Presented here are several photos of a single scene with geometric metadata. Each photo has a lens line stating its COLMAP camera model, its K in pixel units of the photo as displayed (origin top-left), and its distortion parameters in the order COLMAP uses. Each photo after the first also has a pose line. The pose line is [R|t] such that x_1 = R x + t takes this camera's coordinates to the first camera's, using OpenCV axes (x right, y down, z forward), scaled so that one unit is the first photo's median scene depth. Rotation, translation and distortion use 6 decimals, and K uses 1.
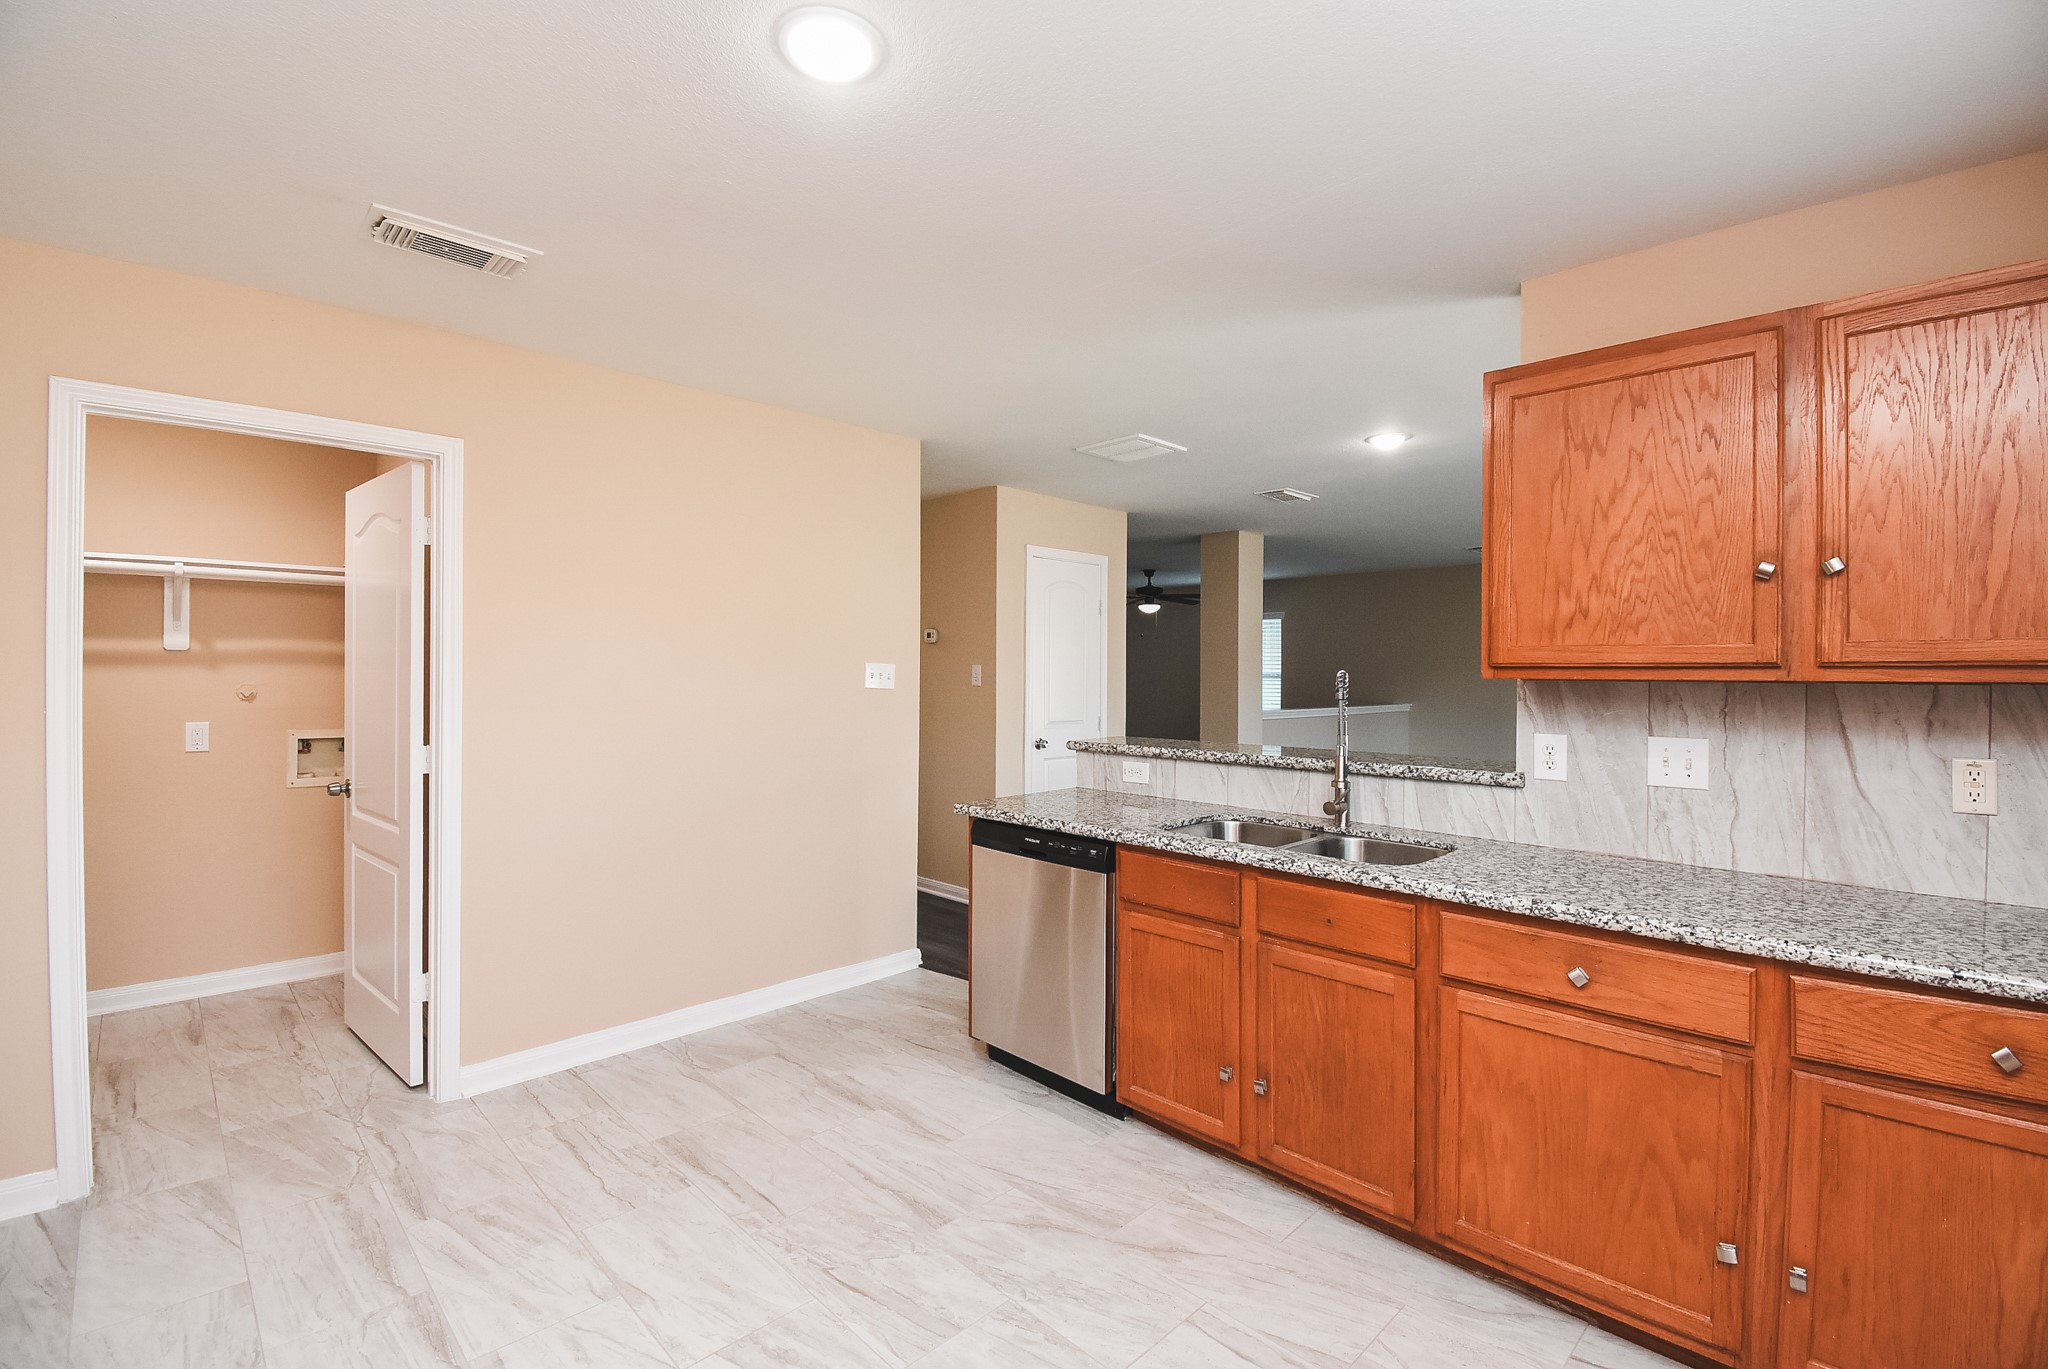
lens RADIAL K [[907.5, 0, 1018.5], [0, 907.5, 680.8], [0, 0, 1]] dist [0.012247, -0.020467]
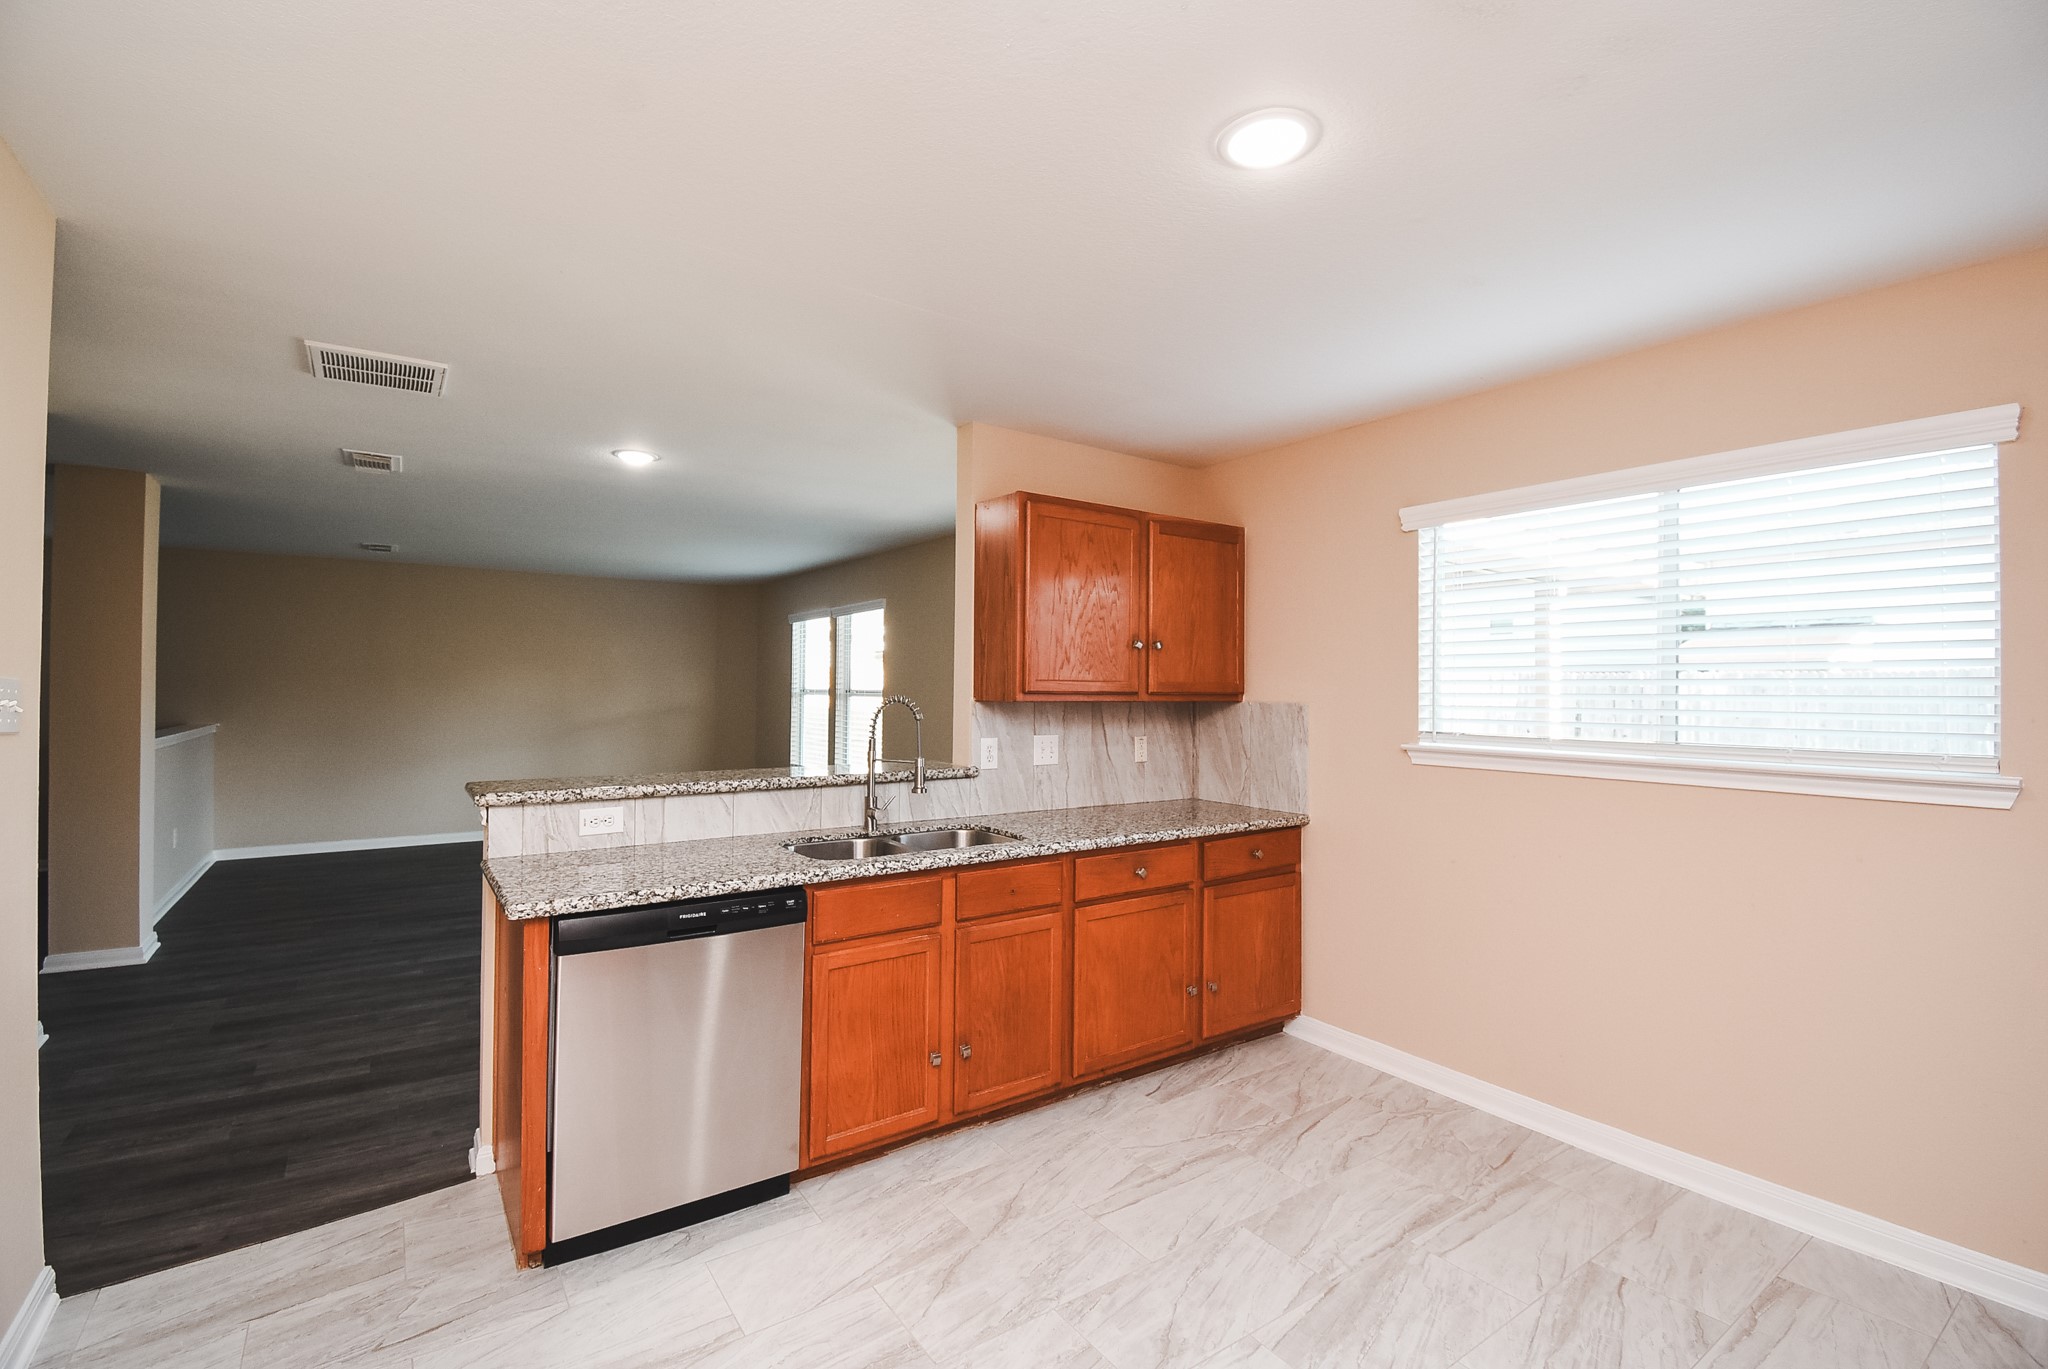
lens RADIAL K [[907.5, 0, 1016.6], [0, 907.5, 682.4], [0, 0, 1]] dist [0.012247, -0.020467]
pose [[0.163719, 0.003879, 0.986499, -0.916285], [0.001978, 0.999989, -0.004260, -0.026865], [-0.986505, 0.002649, 0.163709, 0.766327]]
